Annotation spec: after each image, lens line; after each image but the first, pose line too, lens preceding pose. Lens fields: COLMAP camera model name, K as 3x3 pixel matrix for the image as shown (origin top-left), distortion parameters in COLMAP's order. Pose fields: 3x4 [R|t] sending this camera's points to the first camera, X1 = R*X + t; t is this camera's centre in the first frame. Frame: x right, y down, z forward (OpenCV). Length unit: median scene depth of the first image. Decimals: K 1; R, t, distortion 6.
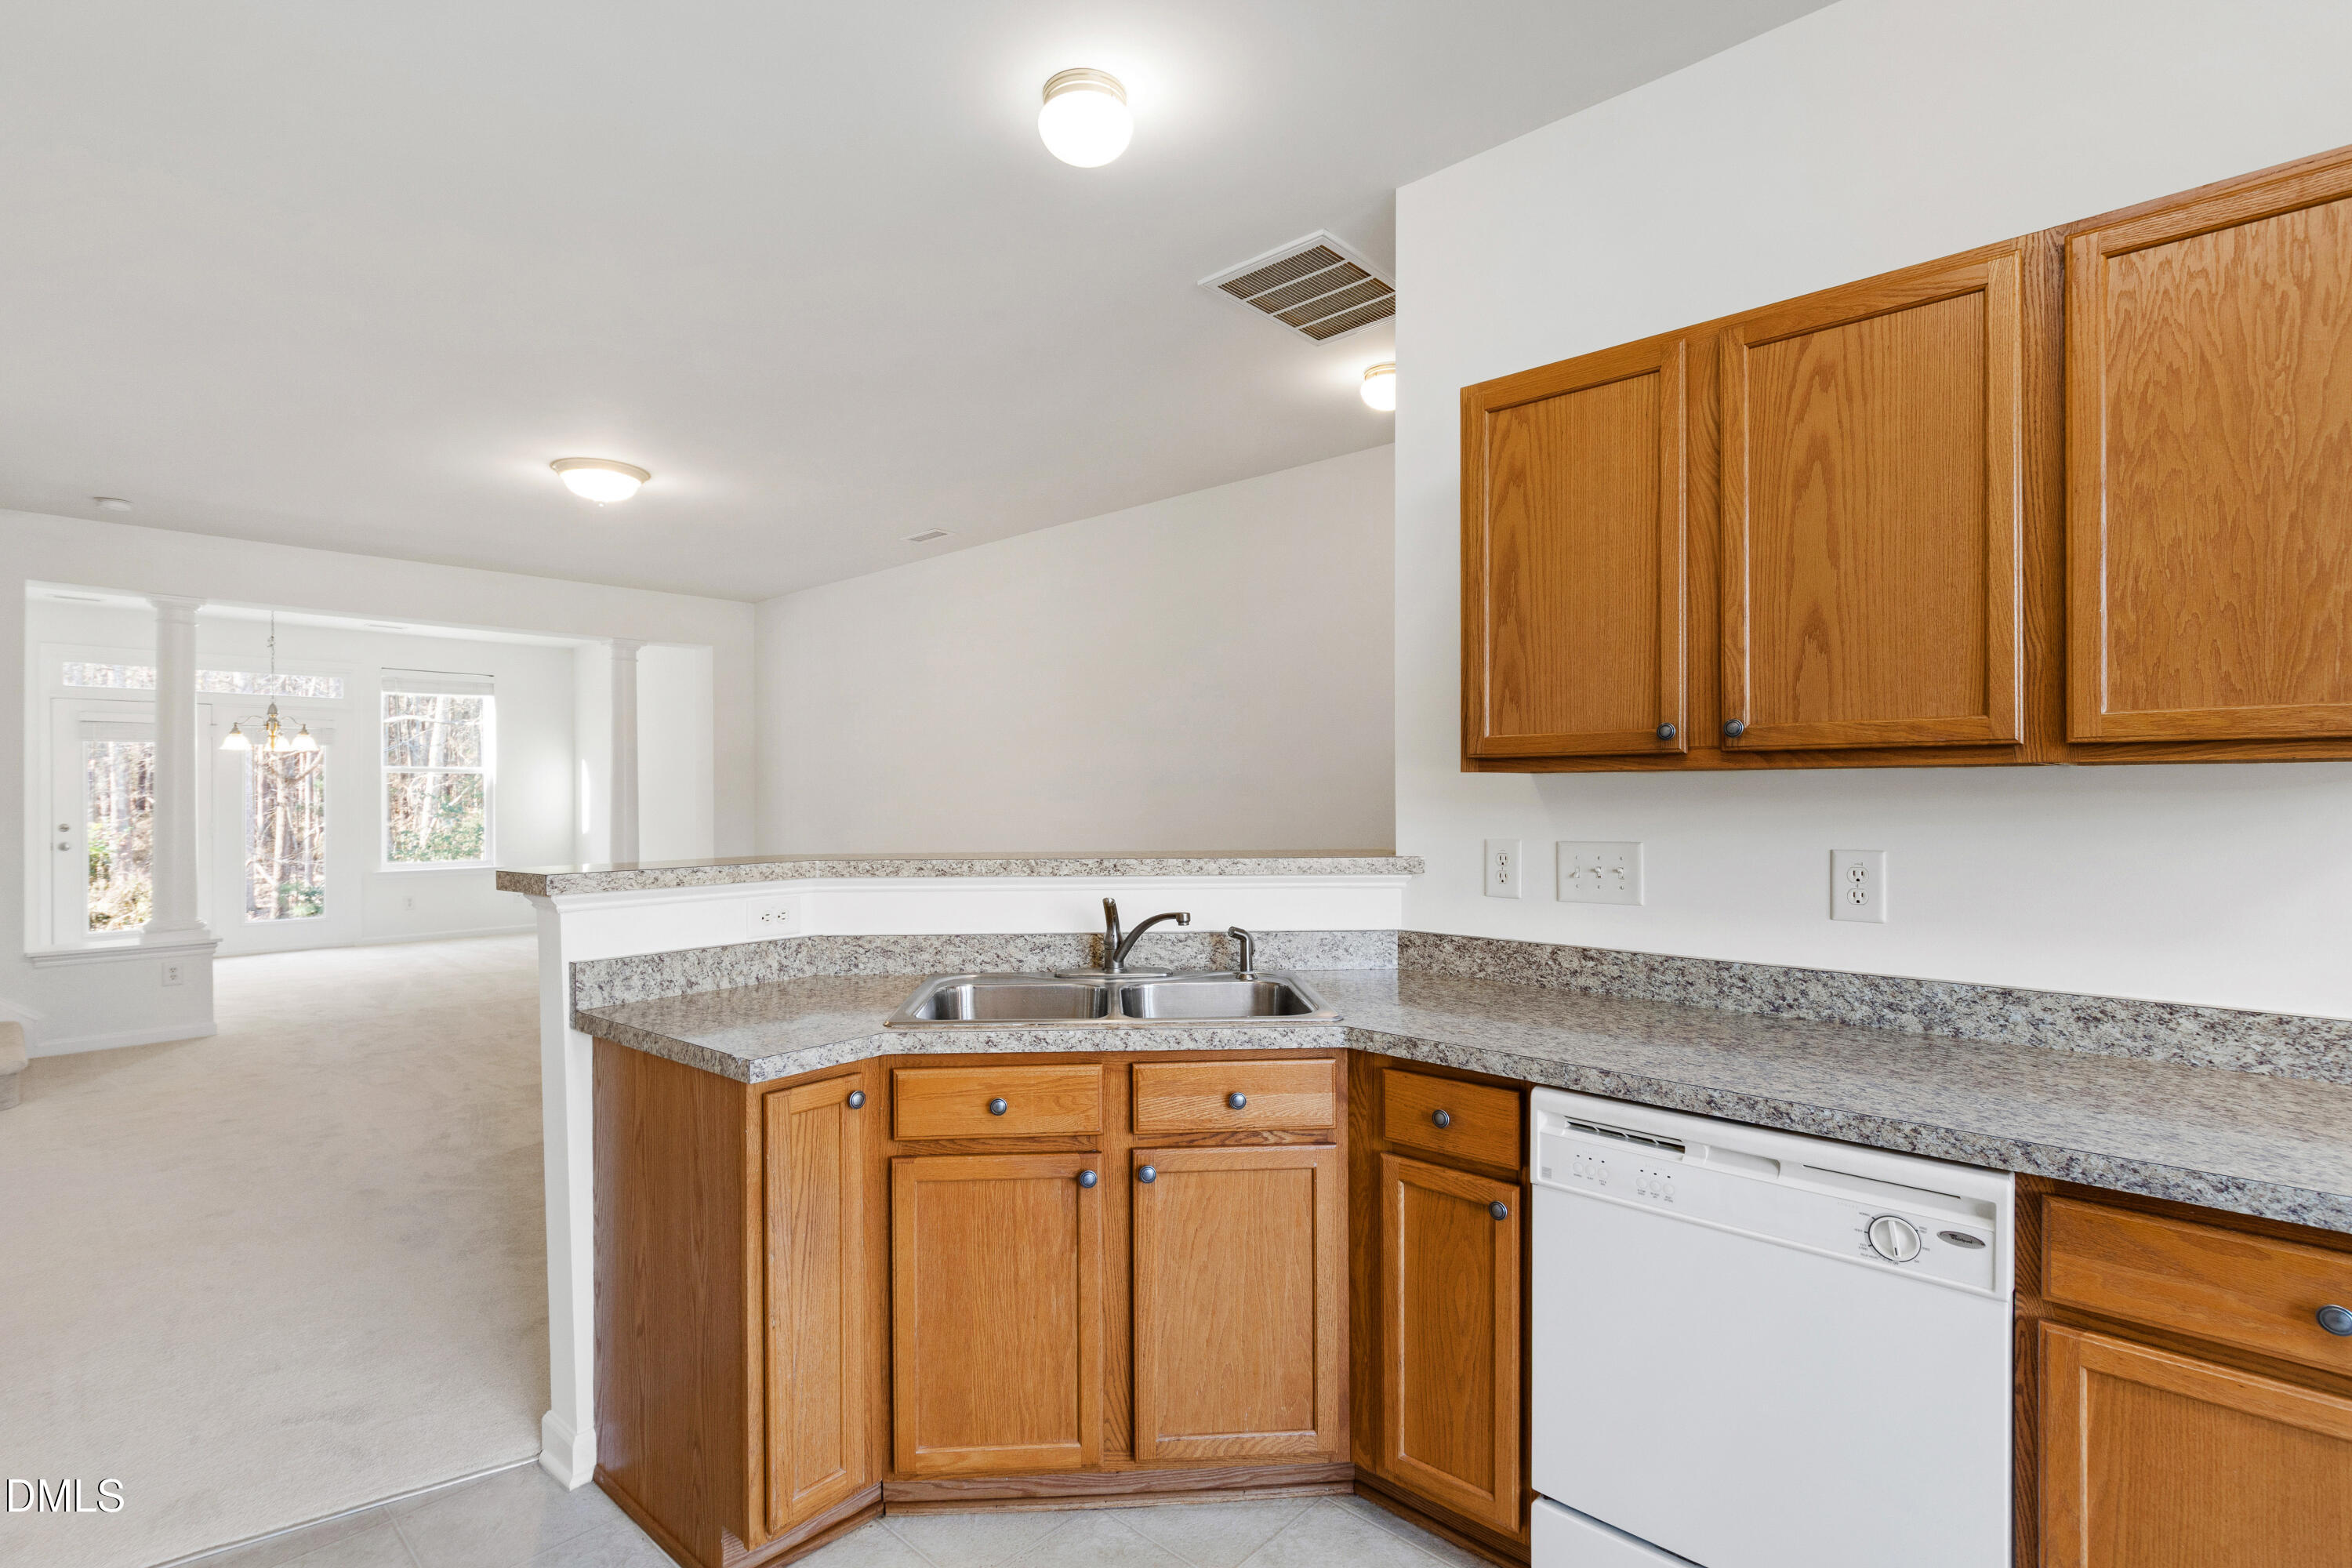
lens RADIAL K [[1106.4, 0, 1163.1], [0, 1106.4, 794.7], [0, 0, 1]] dist [0.001240, -0.000287]
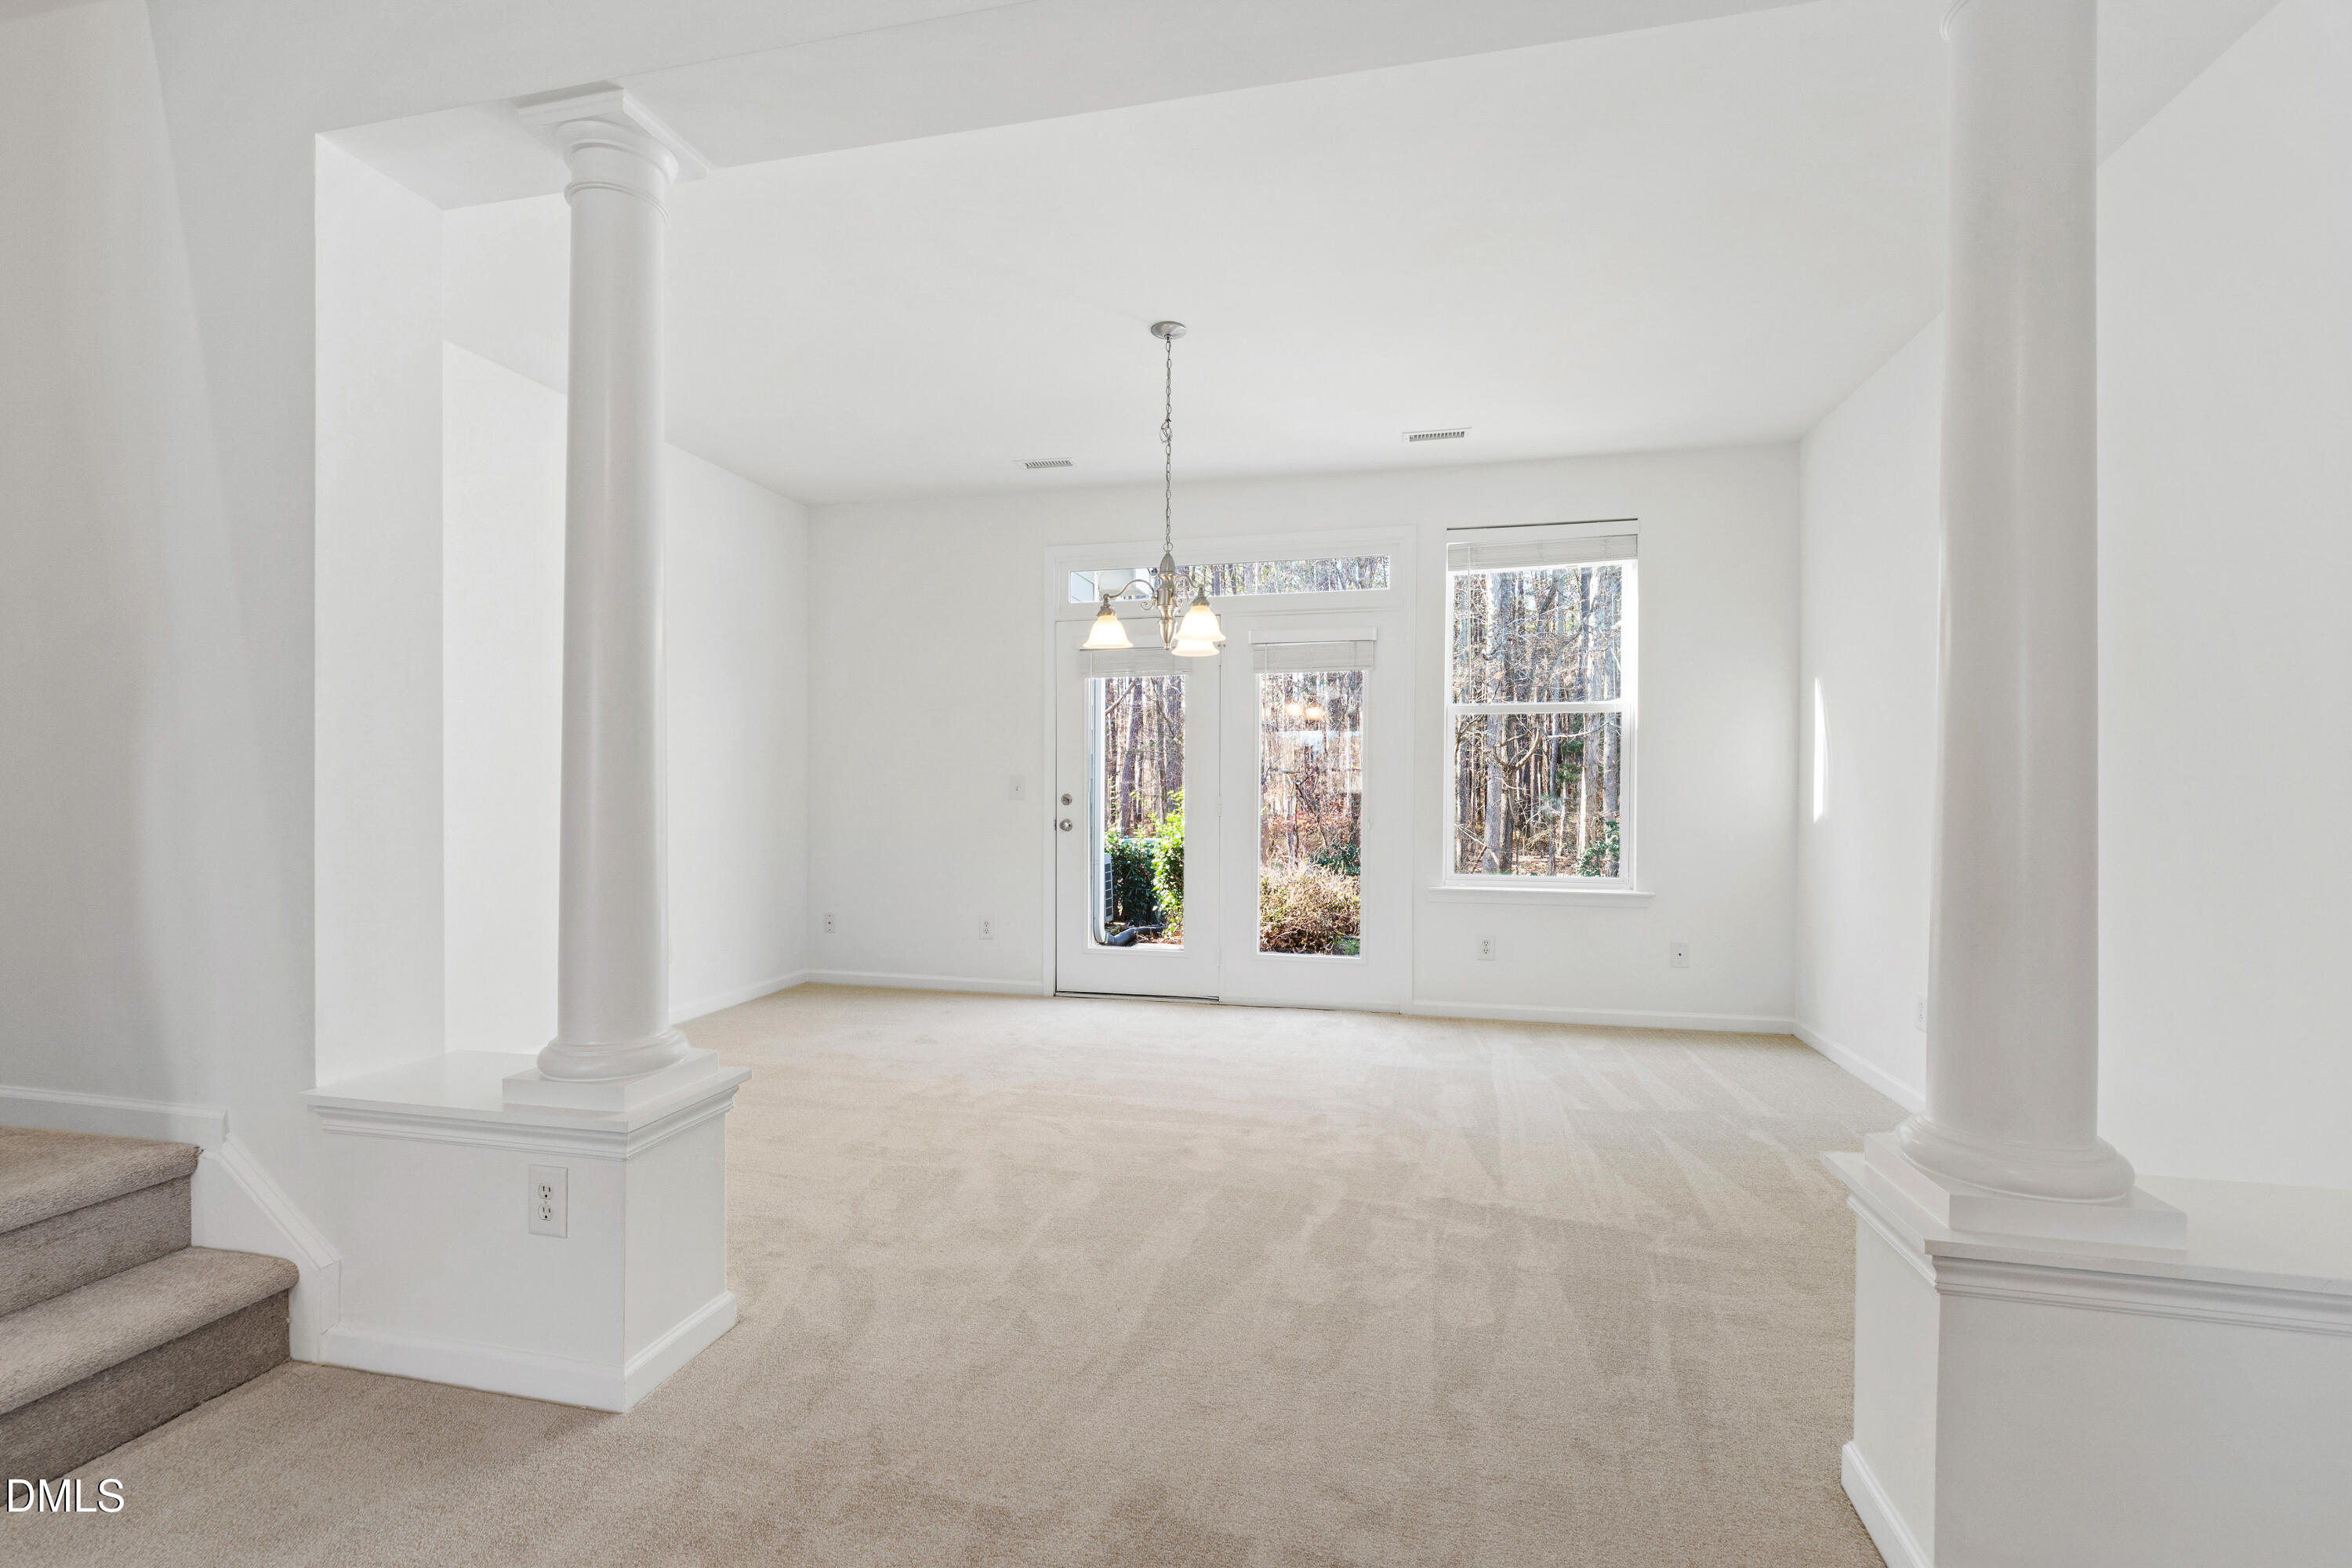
lens RADIAL K [[1041.8, 0, 1176.3], [0, 1041.8, 802.5], [0, 0, 1]] dist [-0.001898, -0.000327]
pose [[0.508800, 0.016795, -0.860721, -1.386520], [-0.008620, 0.999859, 0.014414, 0.080574], [0.860841, 0.000085, 0.508873, 2.676129]]
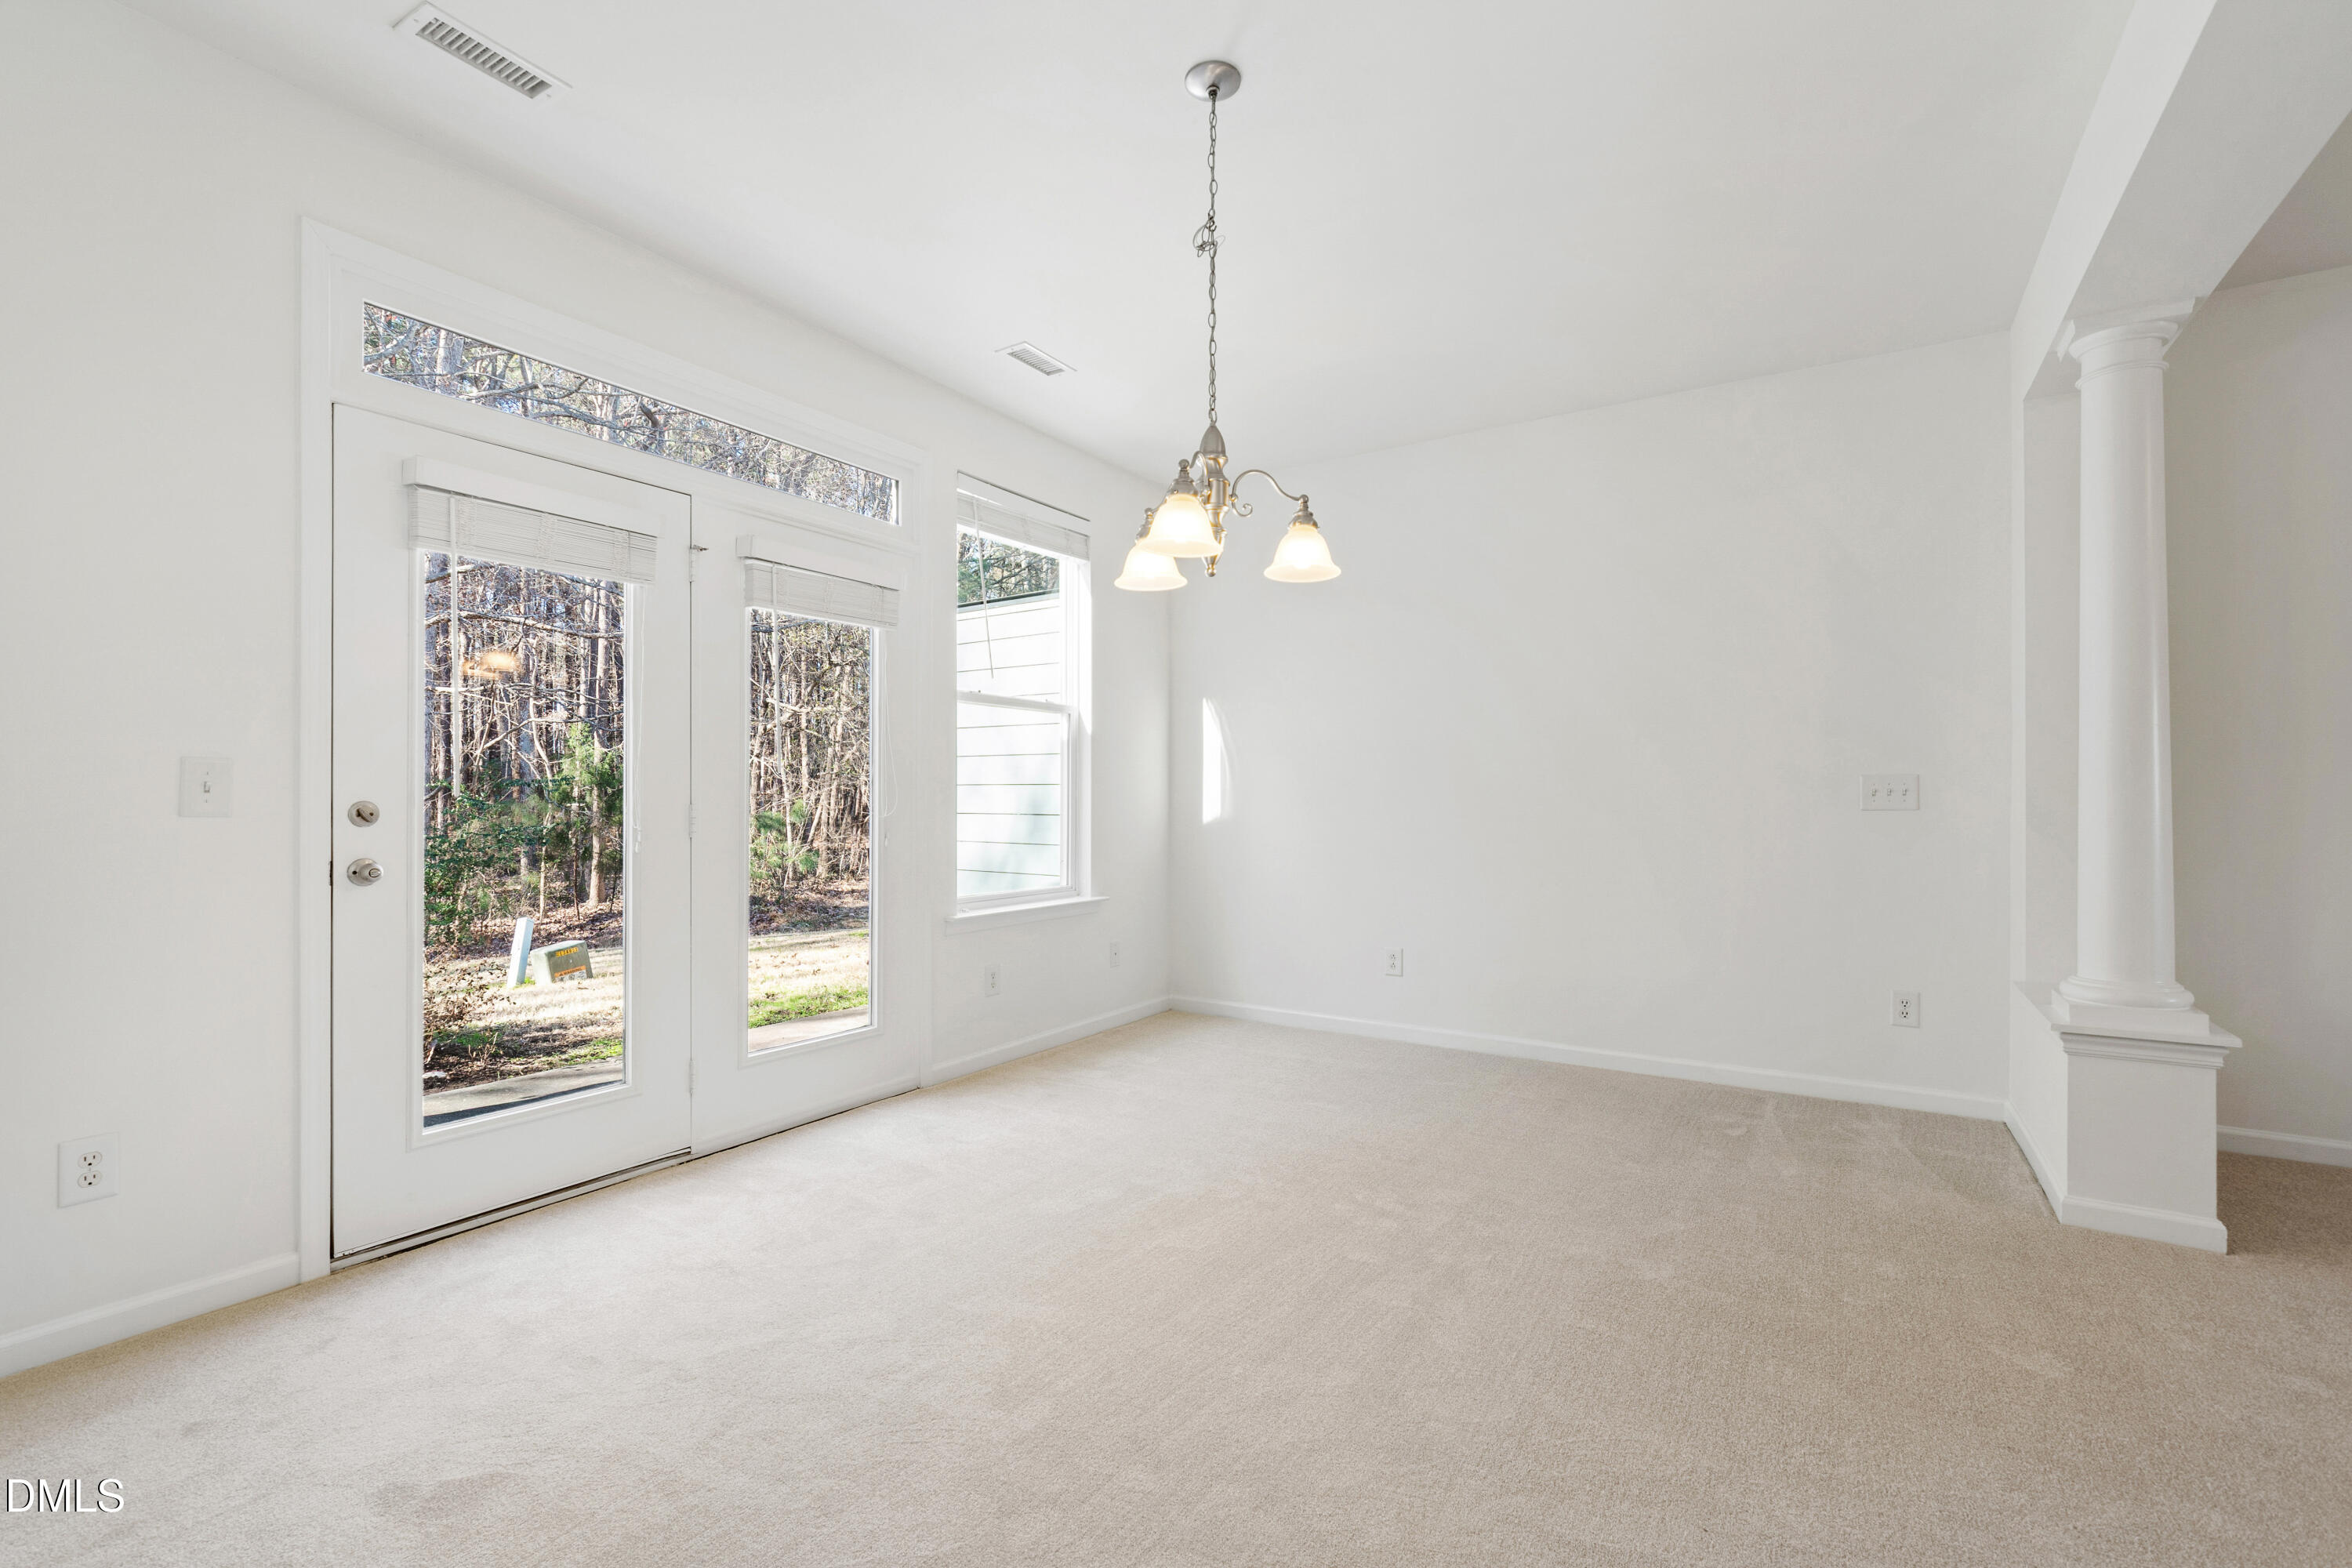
lens RADIAL K [[1010.8, 0, 1253.6], [0, 1010.8, 800.4], [0, 0, 1]] dist [-0.033901, -0.000088]
pose [[0.970914, 0.003467, 0.239404, -3.039567], [-0.002561, 0.999988, -0.004099, 0.099757], [-0.239416, 0.003367, 0.970911, 2.495408]]
